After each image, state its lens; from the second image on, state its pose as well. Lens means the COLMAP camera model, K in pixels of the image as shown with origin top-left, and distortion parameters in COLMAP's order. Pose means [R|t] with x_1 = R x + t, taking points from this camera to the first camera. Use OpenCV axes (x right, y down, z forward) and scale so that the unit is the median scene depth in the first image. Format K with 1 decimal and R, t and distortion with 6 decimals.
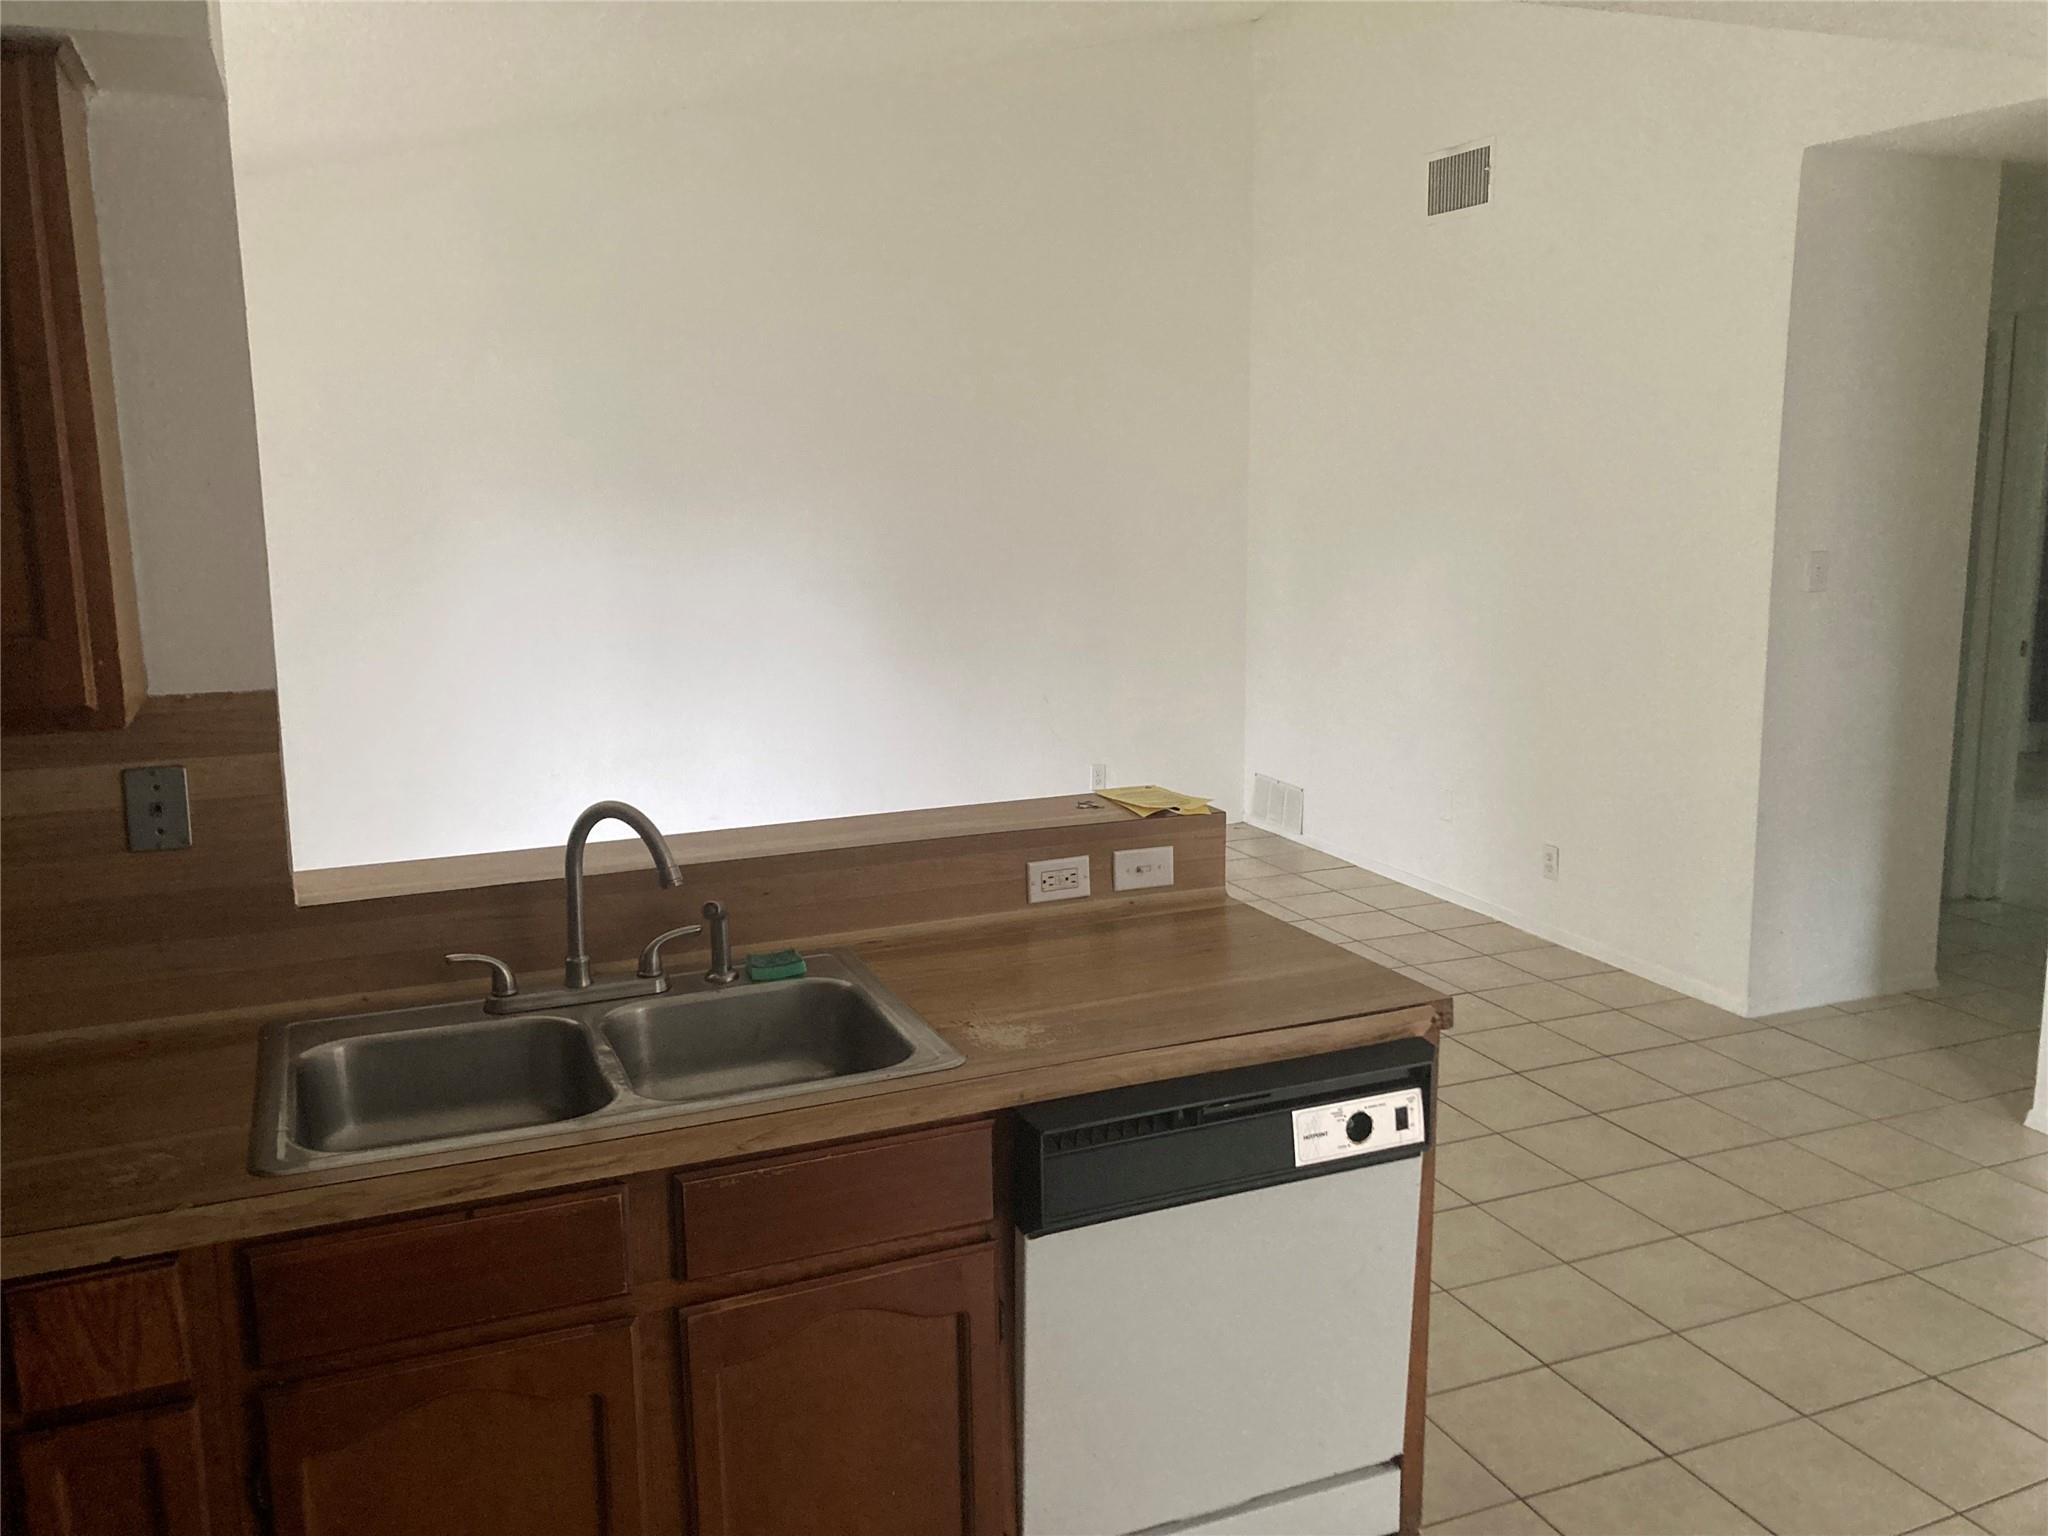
lens RADIAL K [[1681.6, 0, 1019.3], [0, 1681.6, 770.1], [0, 0, 1]] dist [0.036657, -0.013678]
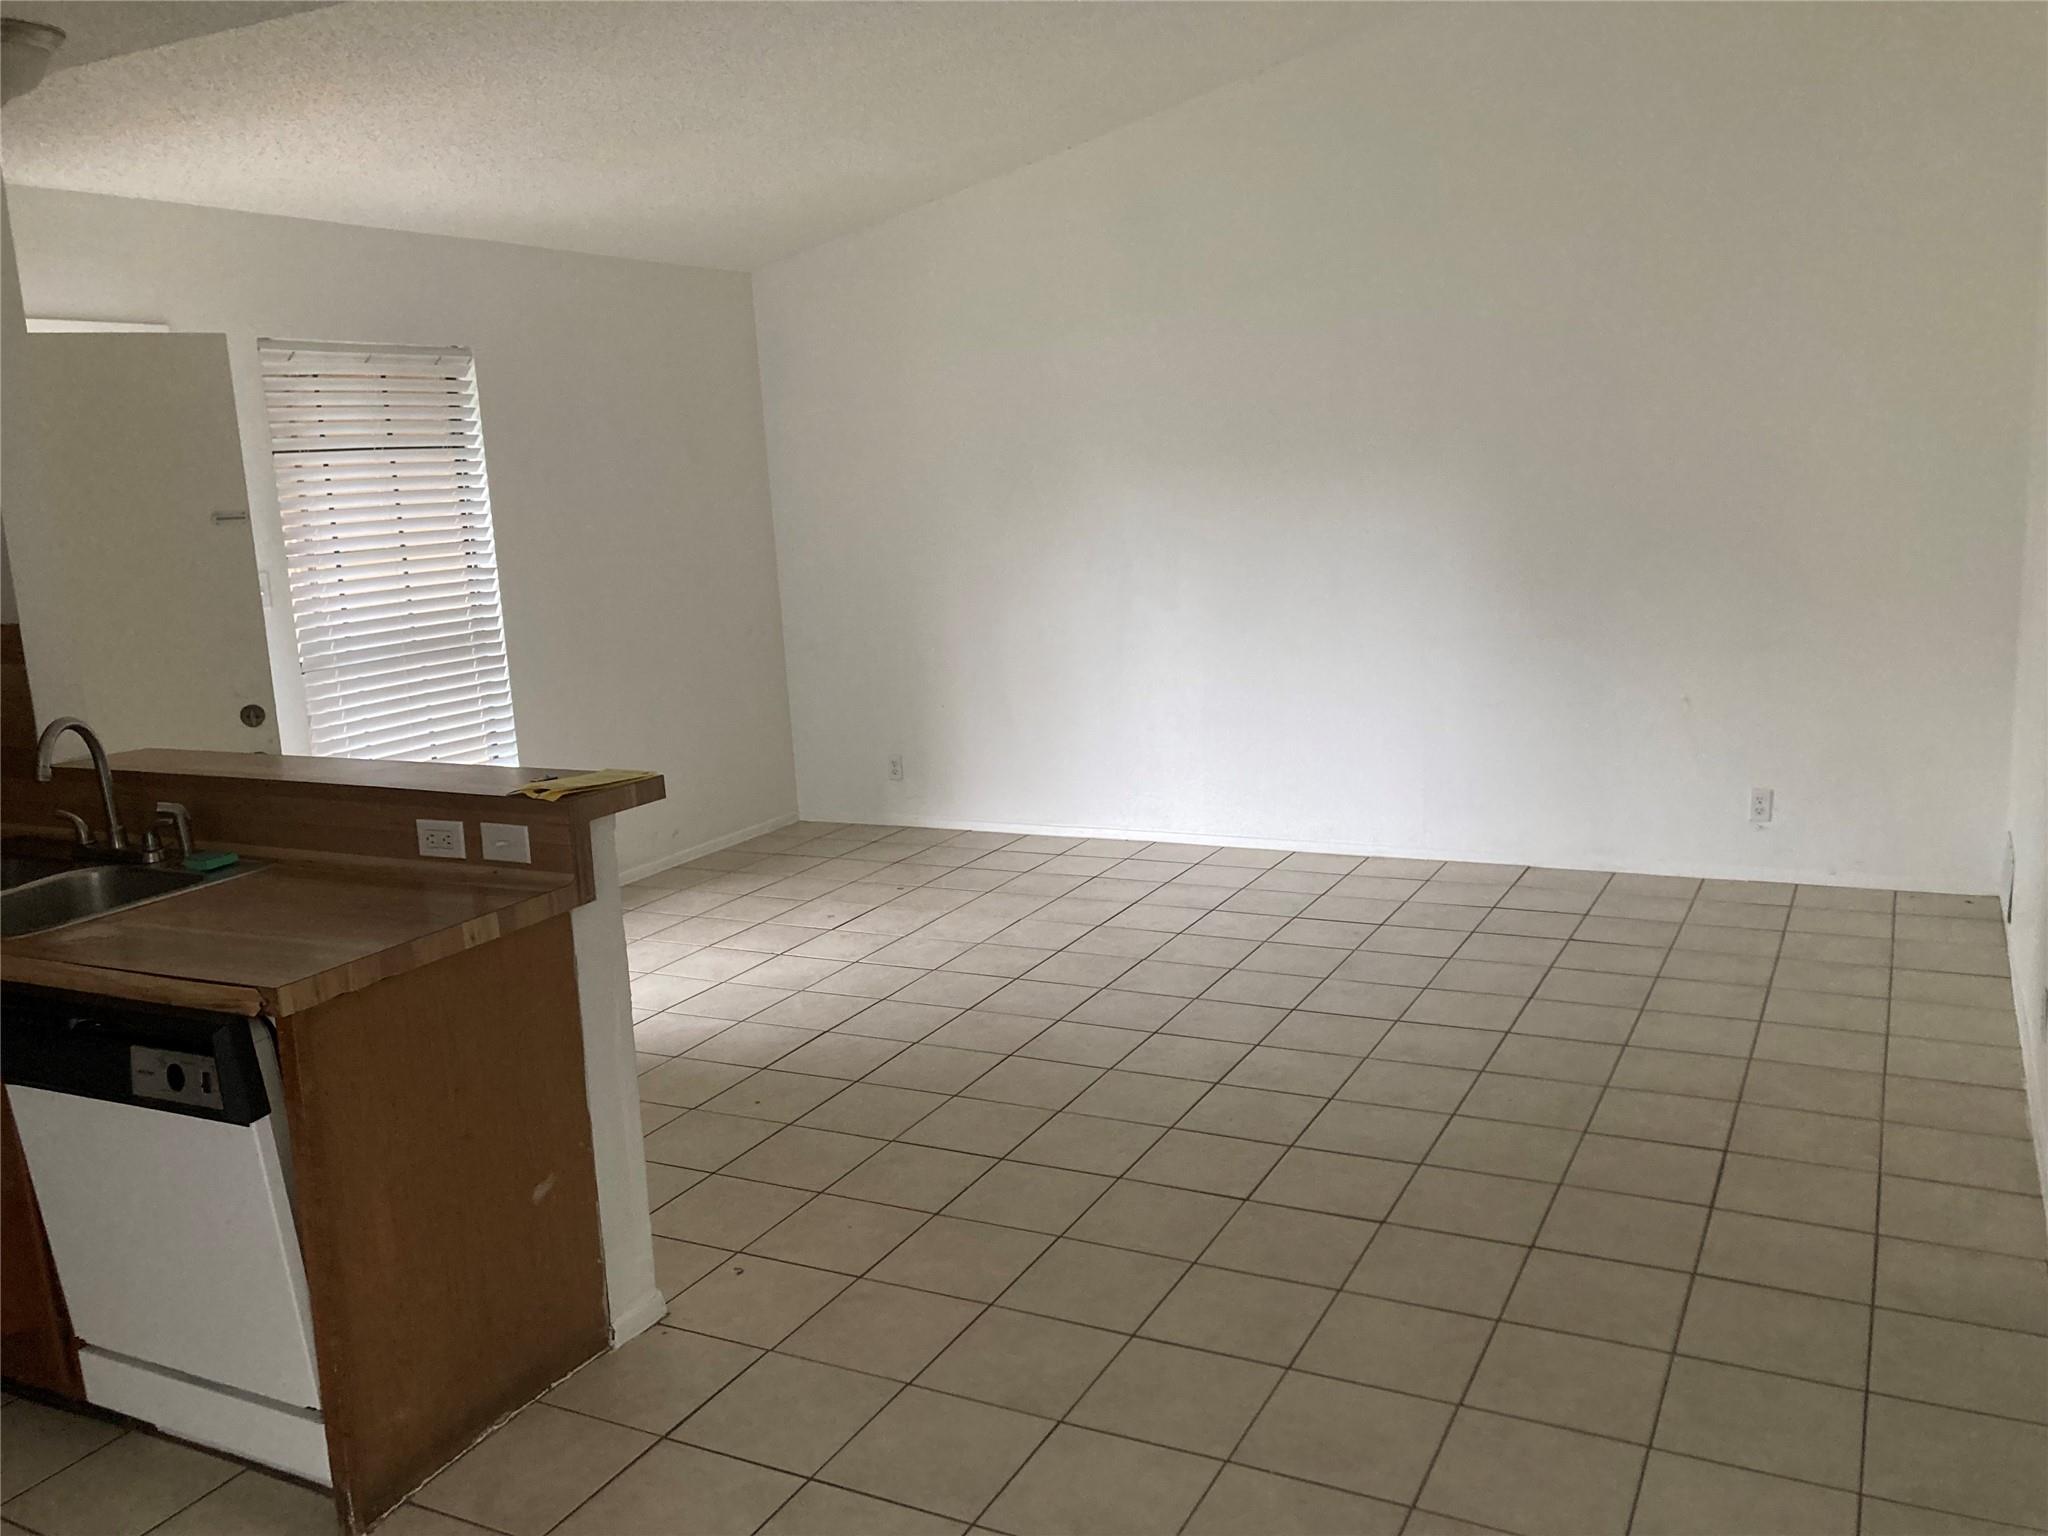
lens RADIAL K [[1681.6, 0, 1025.5], [0, 1681.6, 763.5], [0, 0, 1]] dist [0.036657, -0.013678]
pose [[0.649963, 0.117836, -0.750775, 1.124354], [-0.097626, 0.992667, 0.071284, -0.103909], [0.753669, 0.026963, 0.656701, 0.557551]]
